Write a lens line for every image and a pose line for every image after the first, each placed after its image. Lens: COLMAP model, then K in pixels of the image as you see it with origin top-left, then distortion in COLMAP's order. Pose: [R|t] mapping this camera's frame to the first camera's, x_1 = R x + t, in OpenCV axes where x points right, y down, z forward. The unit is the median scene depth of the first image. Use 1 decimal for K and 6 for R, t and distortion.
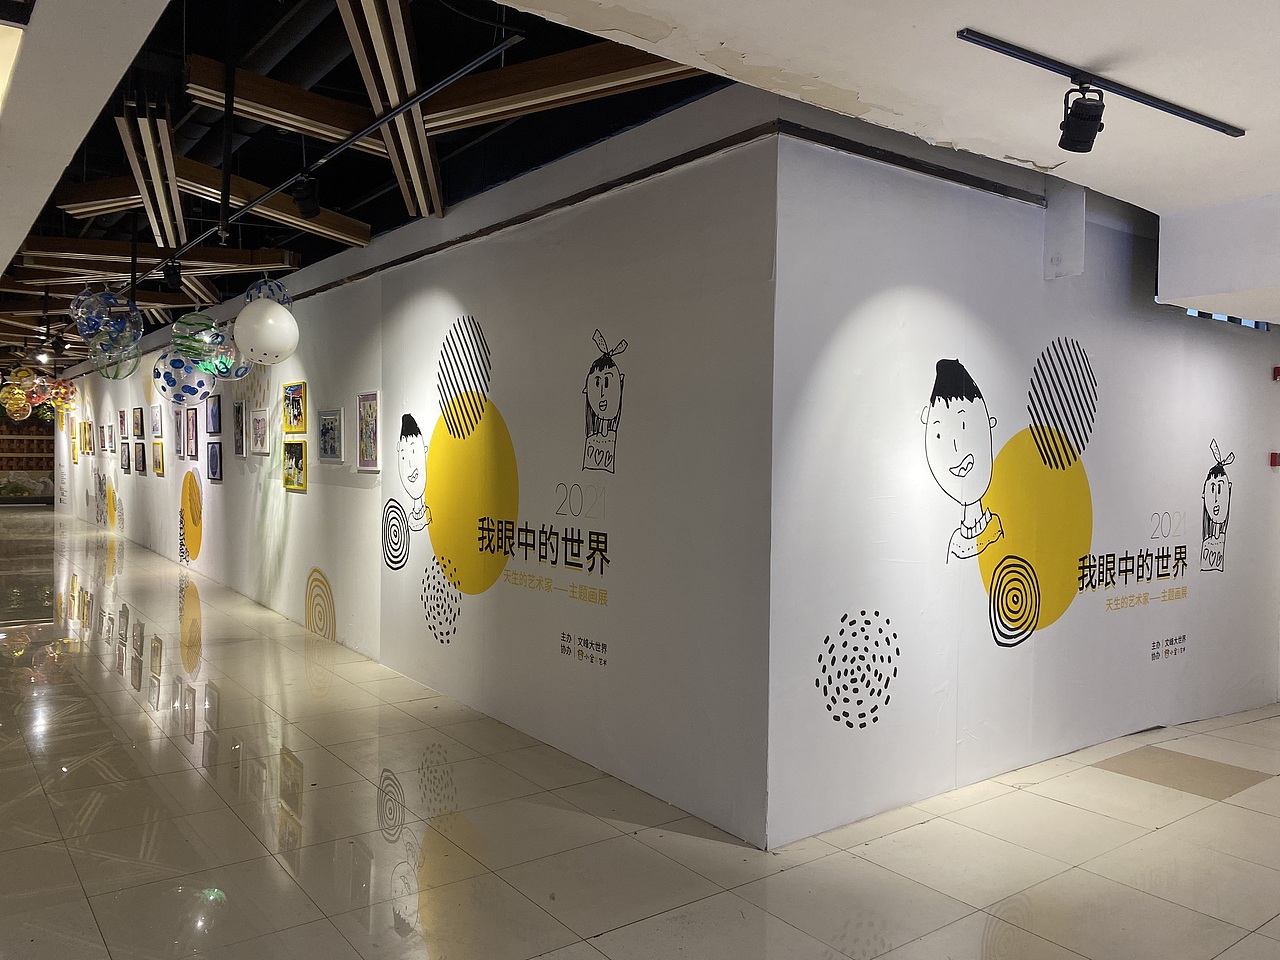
lens RADIAL K [[993.1, 0, 640.0], [0, 993.1, 480.0], [0, 0, 1]] dist [0.137108, -0.240516]
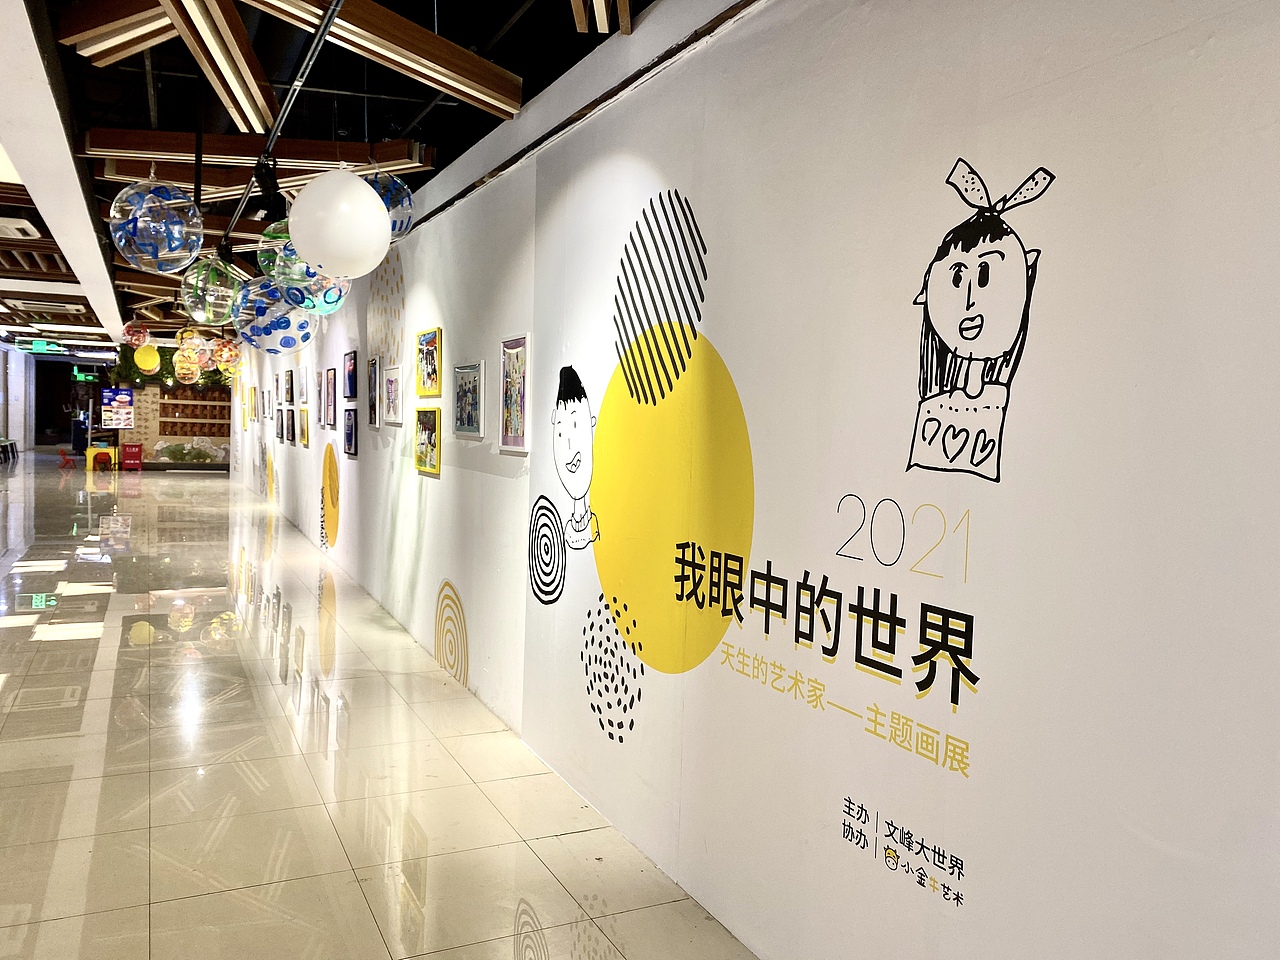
lens RADIAL K [[993.1, 0, 640.0], [0, 993.1, 480.0], [0, 0, 1]] dist [0.137108, -0.240516]
pose [[0.984357, 0.028929, -0.173796, -0.078899], [-0.024817, 0.999359, 0.025787, -0.011362], [0.174431, -0.021071, 0.984444, 0.405984]]
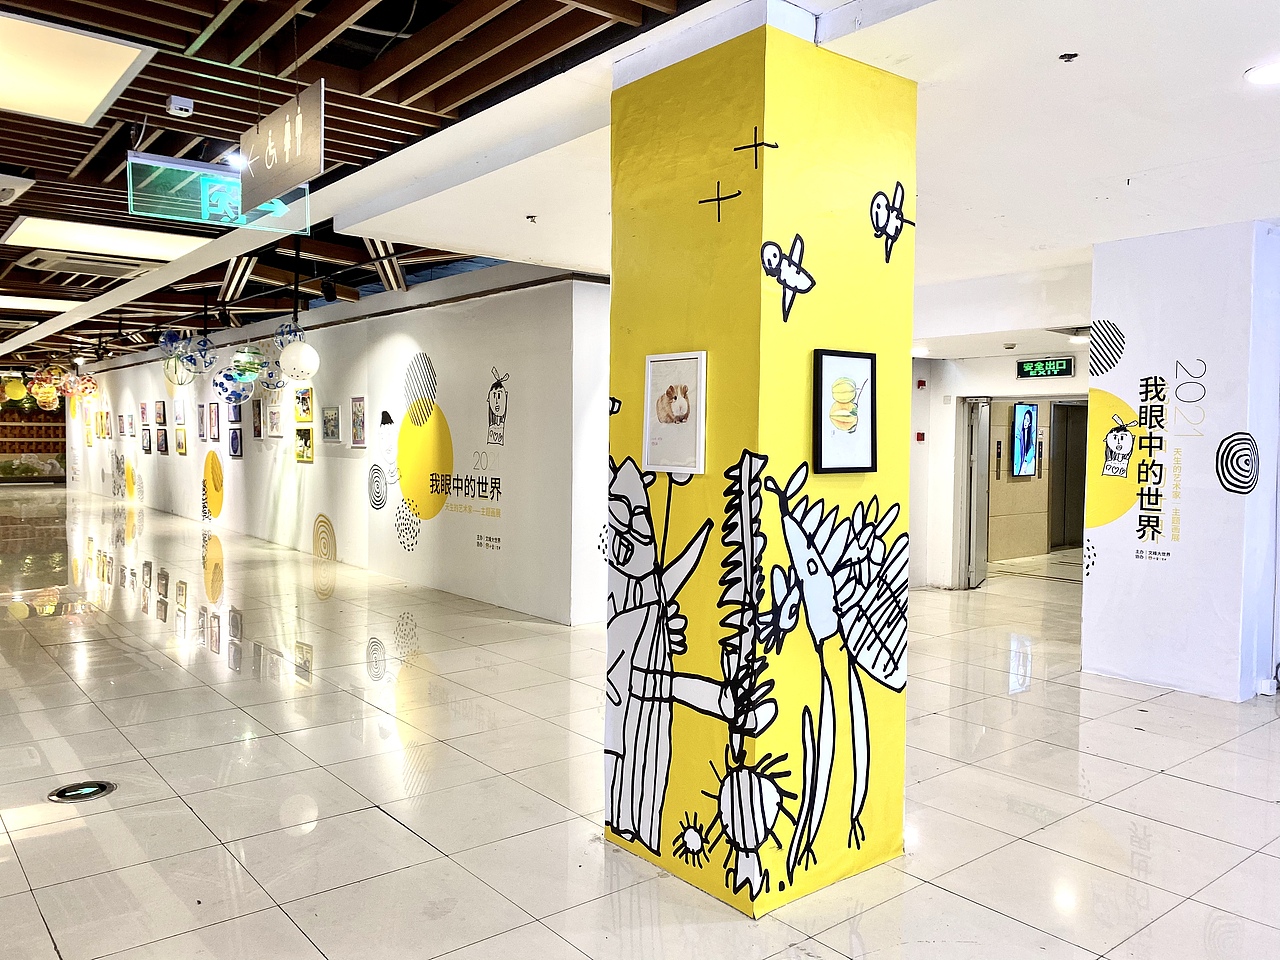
lens RADIAL K [[993.1, 0, 640.0], [0, 993.1, 480.0], [0, 0, 1]] dist [0.137108, -0.240516]
pose [[0.999206, -0.006625, 0.039284, 0.117206], [0.005967, 0.999840, 0.016841, 0.021156], [-0.039389, -0.016593, 0.999086, -0.650712]]
